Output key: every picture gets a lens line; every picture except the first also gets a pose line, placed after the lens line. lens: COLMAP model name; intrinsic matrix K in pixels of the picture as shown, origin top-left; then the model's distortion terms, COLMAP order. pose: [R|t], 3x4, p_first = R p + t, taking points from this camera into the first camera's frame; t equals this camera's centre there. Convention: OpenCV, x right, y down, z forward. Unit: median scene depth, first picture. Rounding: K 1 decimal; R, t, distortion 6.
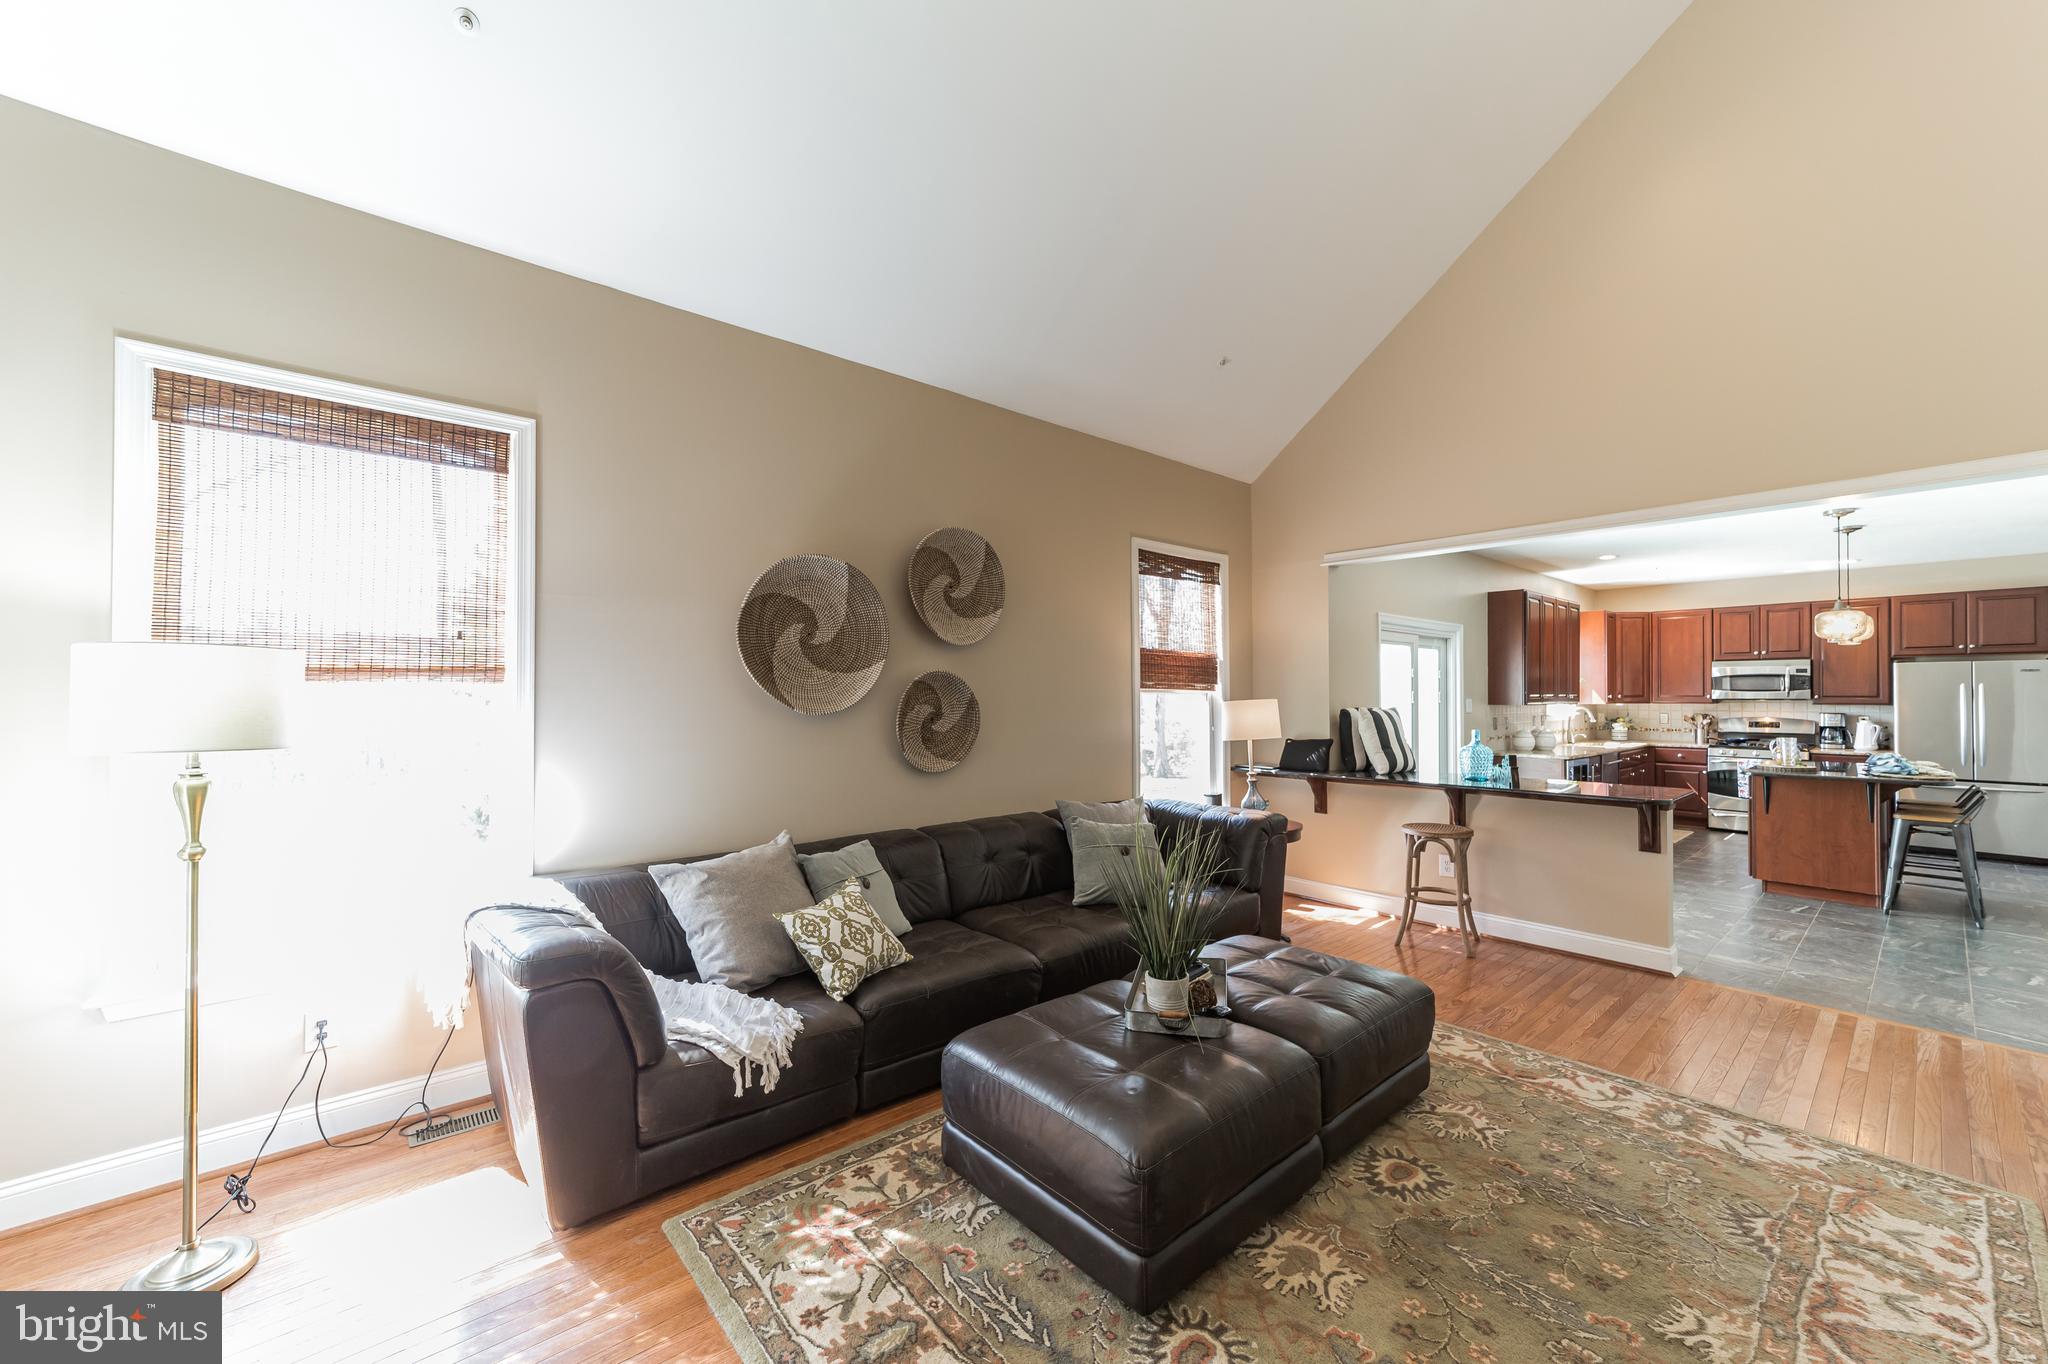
lens RADIAL K [[789.2, 0, 1020.8], [0, 789.2, 694.7], [0, 0, 1]] dist [-0.015849, 0.009538]
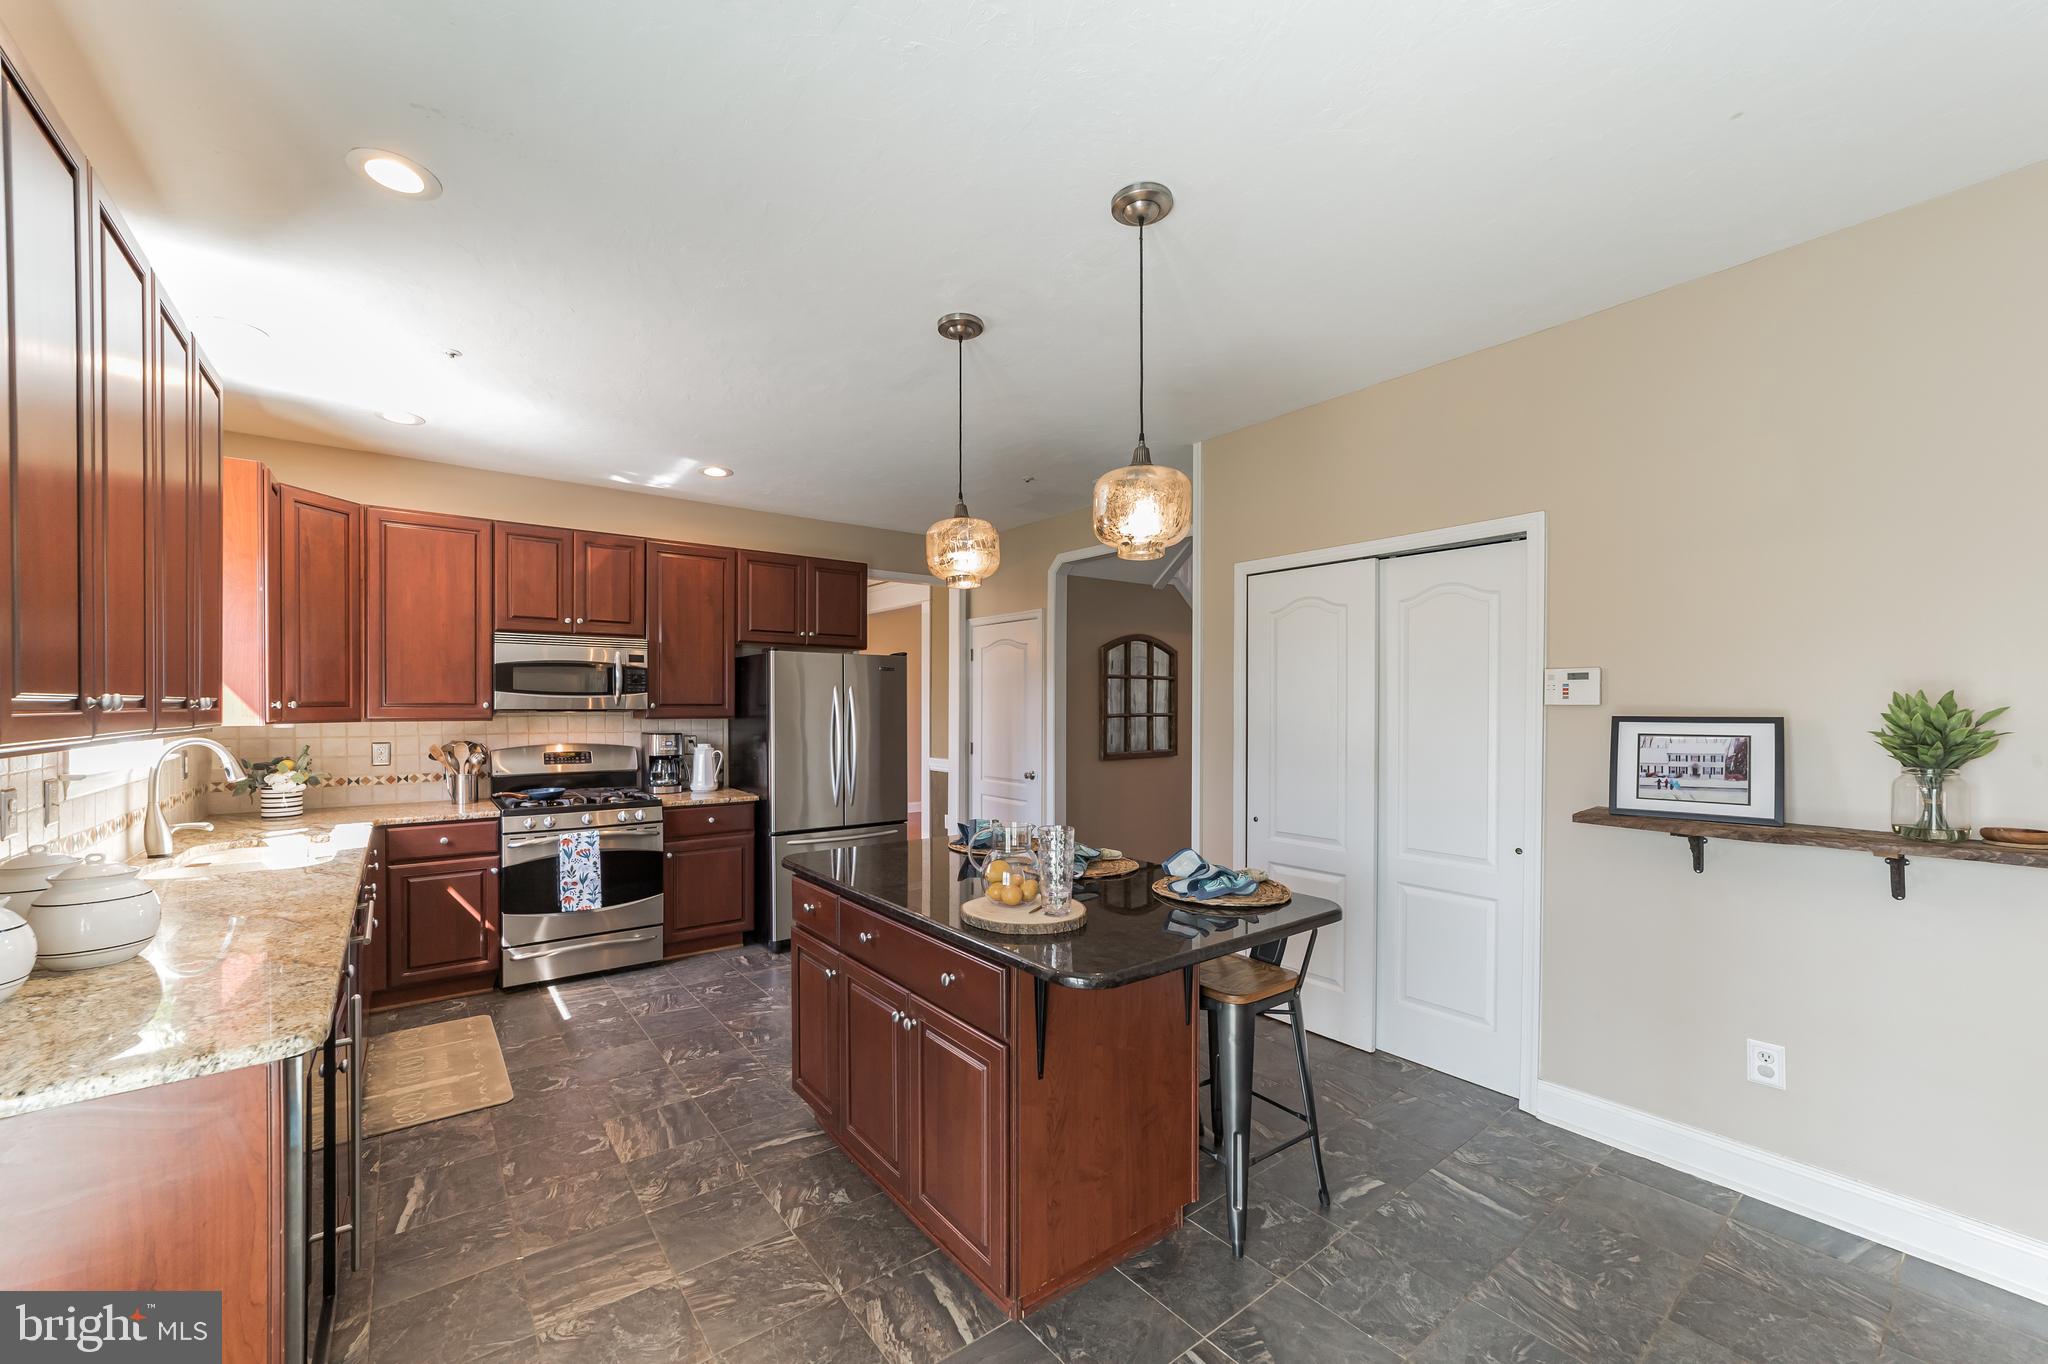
lens RADIAL K [[797.3, 0, 980.1], [0, 797.3, 706.7], [0, 0, 1]] dist [-0.016235, 0.009872]
pose [[0.075368, -0.001419, 0.997155, 0.659604], [-0.001002, 0.999998, 0.001499, 0.003395], [-0.997155, -0.001112, 0.075367, 1.040951]]
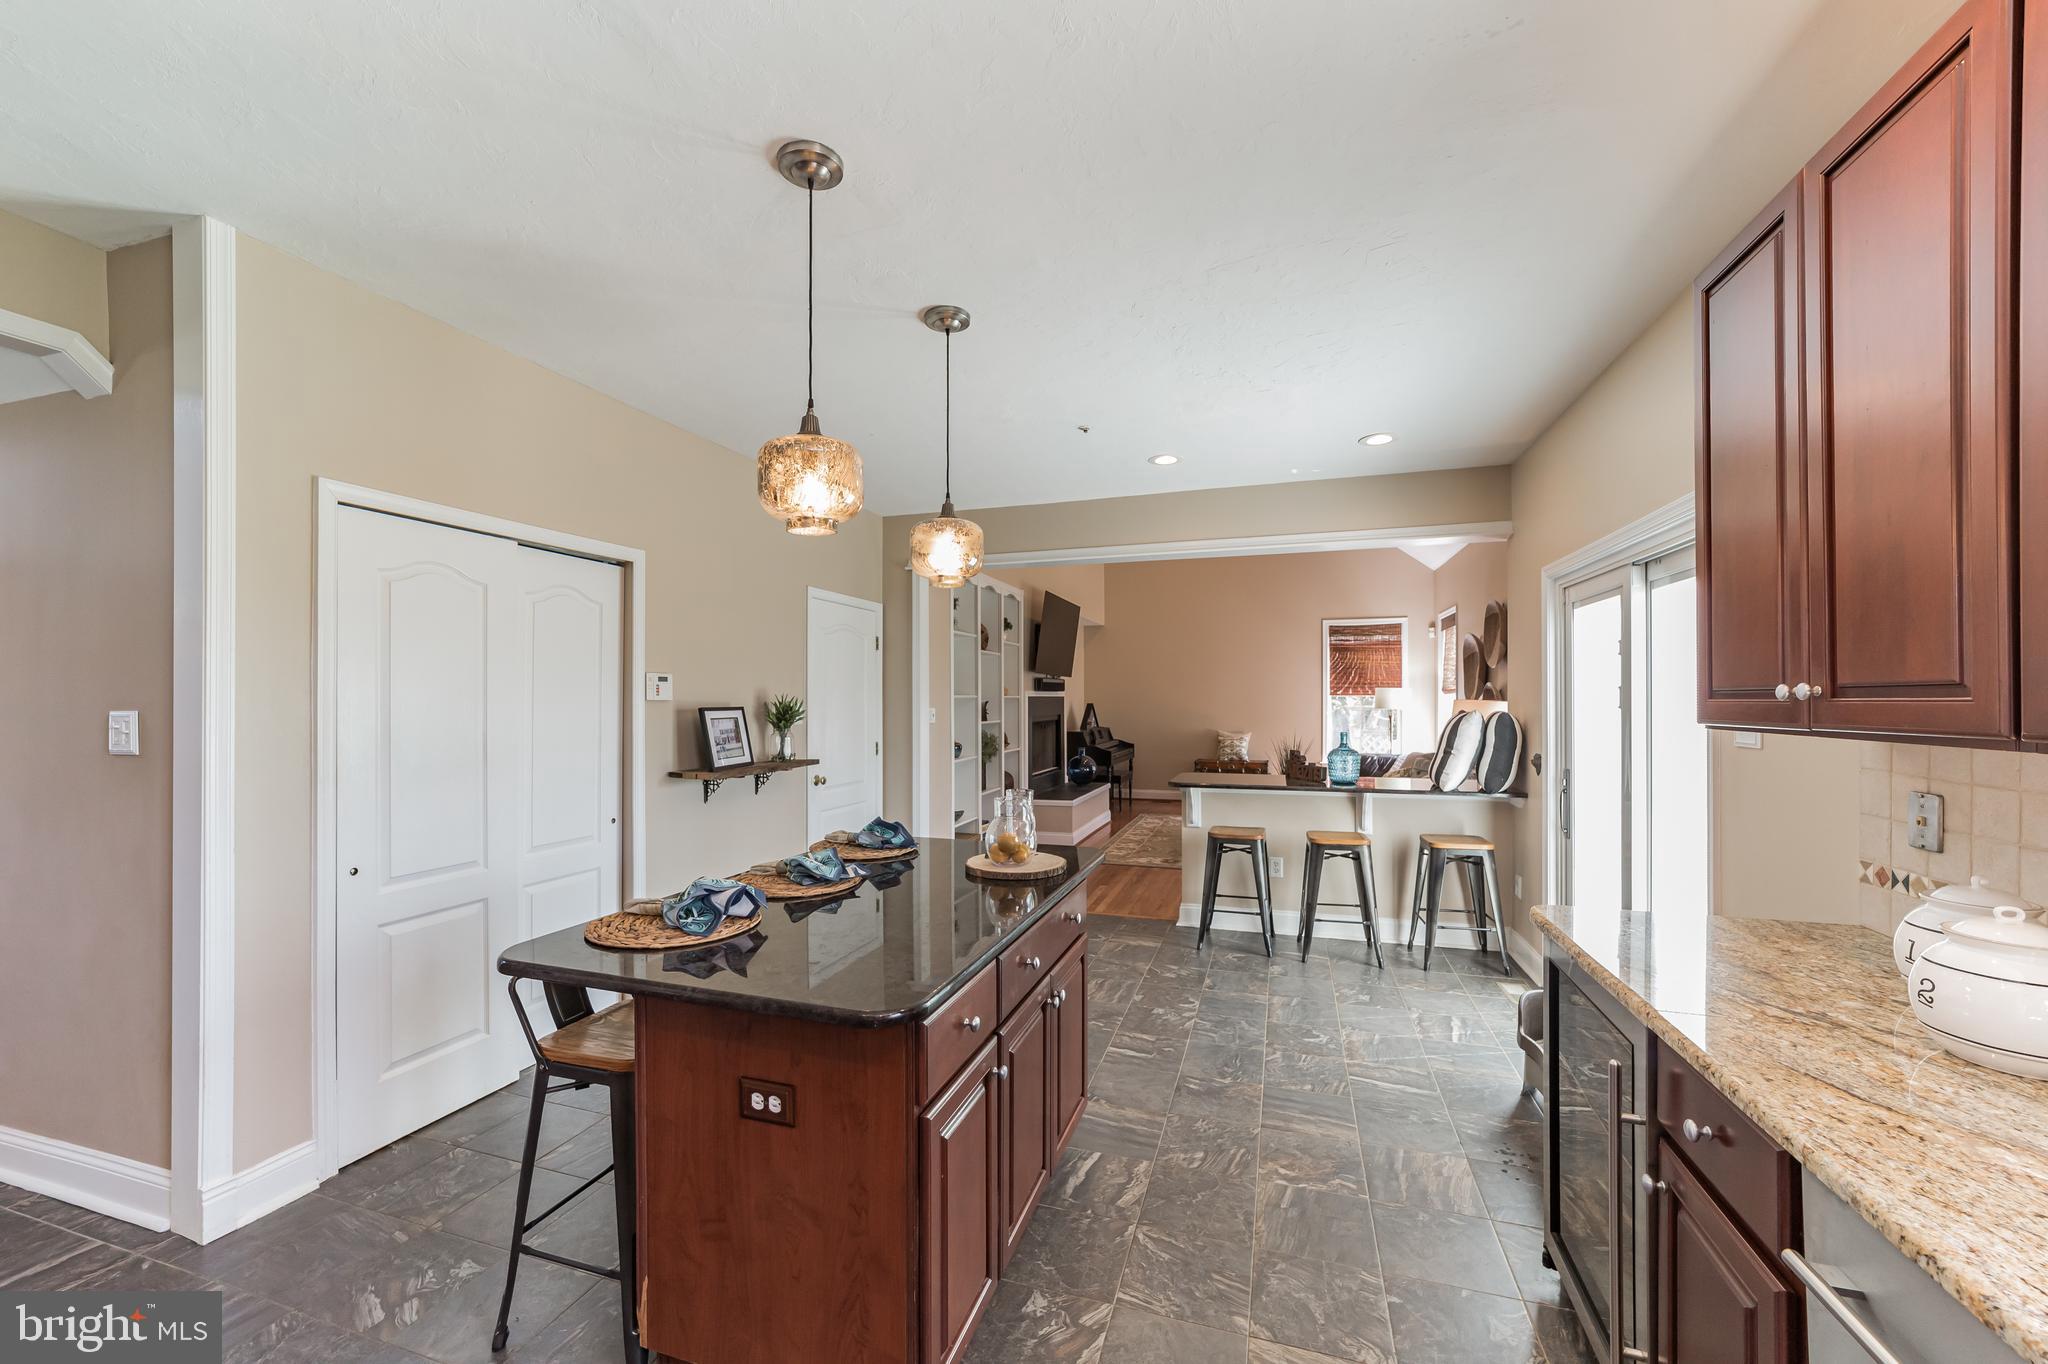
lens RADIAL K [[789.2, 0, 1020.8], [0, 789.2, 694.7], [0, 0, 1]] dist [-0.015849, 0.009538]
pose [[-0.856446, 0.000119, -0.516237, 1.247723], [0.004520, 0.999963, -0.007267, 0.004185], [0.516218, -0.008557, -0.856415, 1.430867]]
